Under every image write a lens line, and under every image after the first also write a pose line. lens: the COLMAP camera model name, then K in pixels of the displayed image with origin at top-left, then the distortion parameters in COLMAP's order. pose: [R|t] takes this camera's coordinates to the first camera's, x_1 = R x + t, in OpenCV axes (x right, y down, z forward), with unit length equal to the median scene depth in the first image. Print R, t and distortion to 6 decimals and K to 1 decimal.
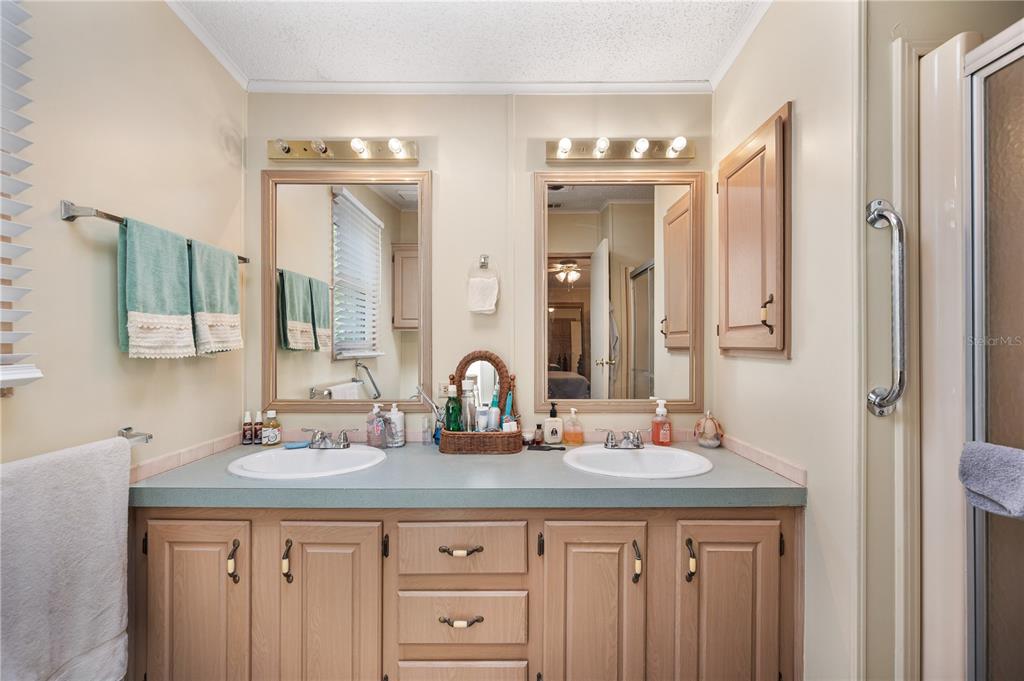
lens RADIAL K [[410.3, 0, 512.0], [0, 410.3, 340.5], [0, 0, 1]] dist [0.001871, 0.000002]
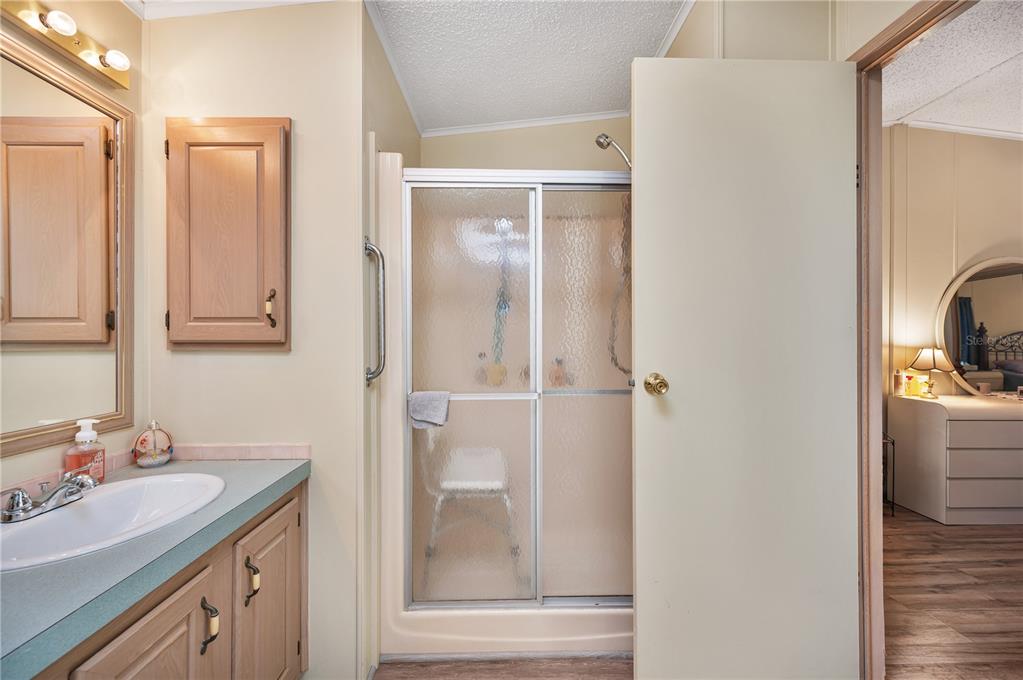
lens RADIAL K [[414.9, 0, 516.9], [0, 414.9, 328.3], [0, 0, 1]] dist [0.001690, 0.000059]
pose [[-0.031695, 0.016237, 0.999366, -0.446248], [-0.012233, 0.999787, -0.016632, -0.002941], [-0.999423, -0.012753, -0.031490, 0.412240]]
